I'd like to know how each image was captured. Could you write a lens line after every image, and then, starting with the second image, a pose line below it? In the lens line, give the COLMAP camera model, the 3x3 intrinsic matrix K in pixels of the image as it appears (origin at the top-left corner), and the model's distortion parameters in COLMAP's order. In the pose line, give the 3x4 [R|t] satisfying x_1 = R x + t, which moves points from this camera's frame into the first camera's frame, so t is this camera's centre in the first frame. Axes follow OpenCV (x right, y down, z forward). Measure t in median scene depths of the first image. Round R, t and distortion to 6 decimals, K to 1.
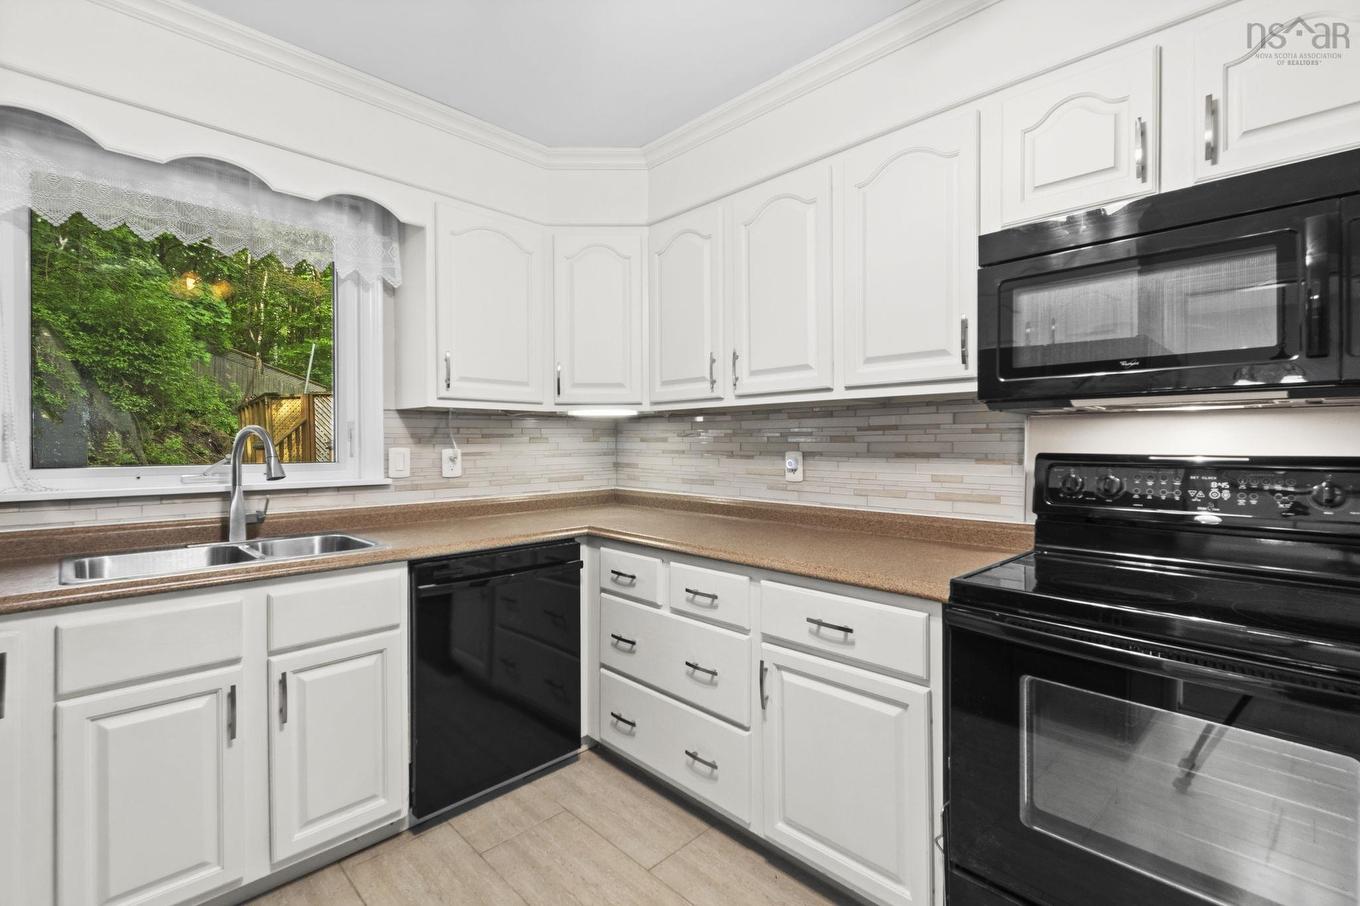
lens RADIAL K [[611.5, 0, 682.5], [0, 611.5, 442.0], [0, 0, 1]] dist [0.005785, -0.003388]
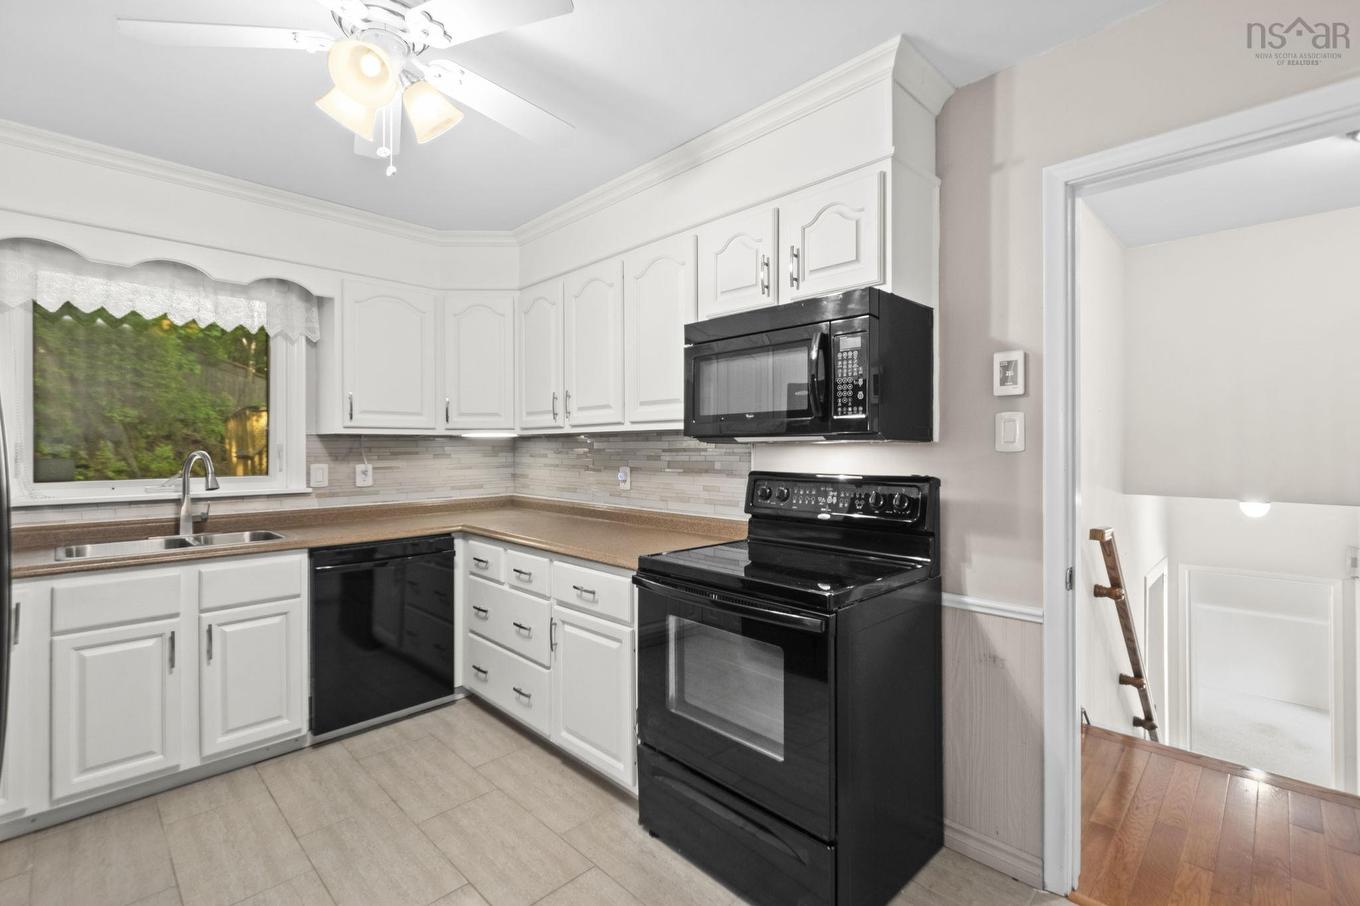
lens RADIAL K [[611.5, 0, 685.1], [0, 611.5, 440.9], [0, 0, 1]] dist [0.005785, -0.003388]
pose [[0.999988, -0.000698, 0.004936, 0.366315], [0.000740, 0.999963, -0.008527, -0.033813], [-0.004930, 0.008530, 0.999951, -0.359865]]
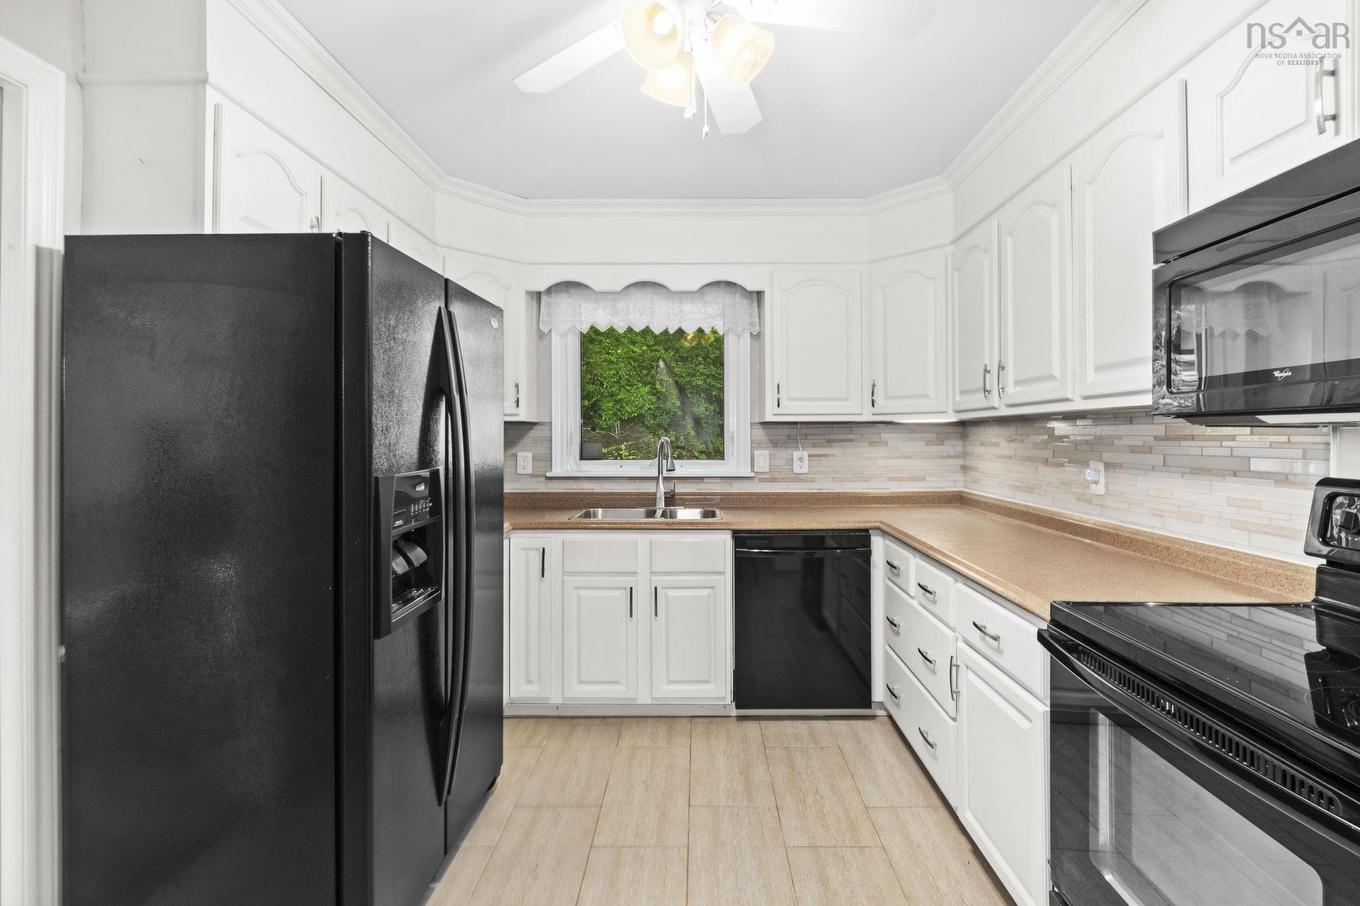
lens RADIAL K [[611.5, 0, 697.4], [0, 611.5, 428.1], [0, 0, 1]] dist [0.005785, -0.003388]
pose [[0.701761, -0.007897, -0.712369, 0.501565], [0.002064, 0.999957, -0.009051, -0.033015], [0.712409, 0.004881, 0.701747, -0.077834]]
